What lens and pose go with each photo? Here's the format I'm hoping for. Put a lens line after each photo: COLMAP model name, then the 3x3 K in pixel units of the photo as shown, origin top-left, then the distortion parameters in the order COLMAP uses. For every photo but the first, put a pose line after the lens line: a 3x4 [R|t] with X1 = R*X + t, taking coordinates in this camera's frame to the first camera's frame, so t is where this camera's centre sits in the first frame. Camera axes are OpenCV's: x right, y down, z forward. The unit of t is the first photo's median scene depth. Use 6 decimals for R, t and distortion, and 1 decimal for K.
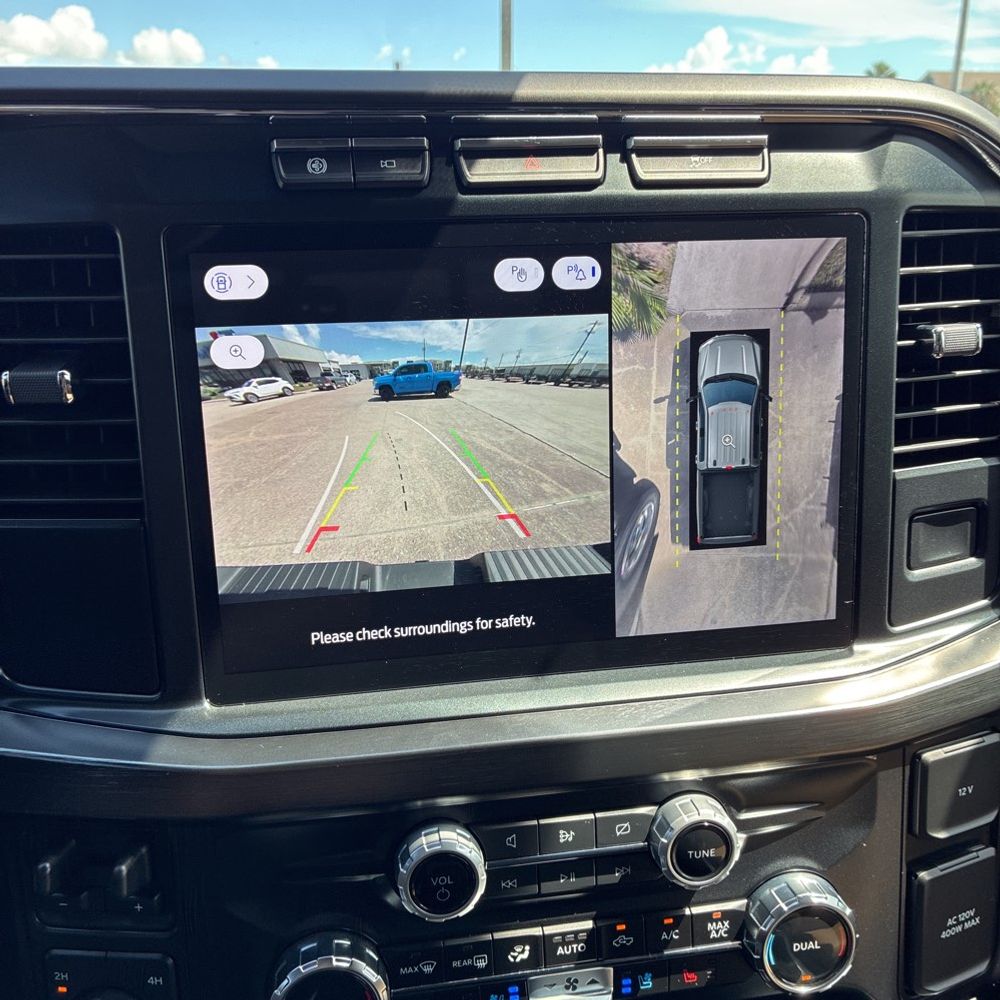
lens RADIAL K [[1012.8, 0, 502.7], [0, 1012.8, 489.8], [0, 0, 1]] dist [0.013341, 0.002751]
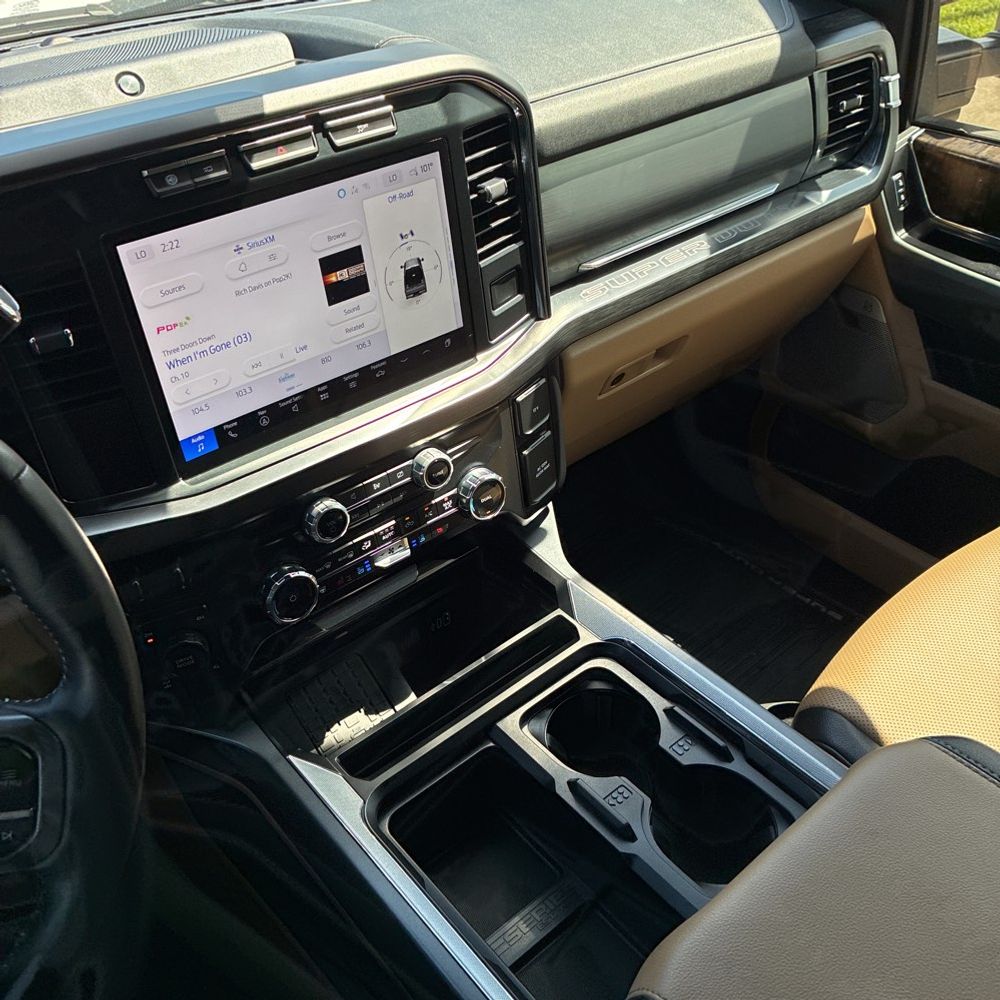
lens RADIAL K [[1012.8, 0, 502.7], [0, 1012.8, 489.8], [0, 0, 1]] dist [0.013341, 0.002751]
pose [[0.870020, -0.310192, 0.383206, -0.489298], [0.167629, 0.917076, 0.361762, -0.341677], [-0.463645, -0.250503, 0.849872, -0.840918]]
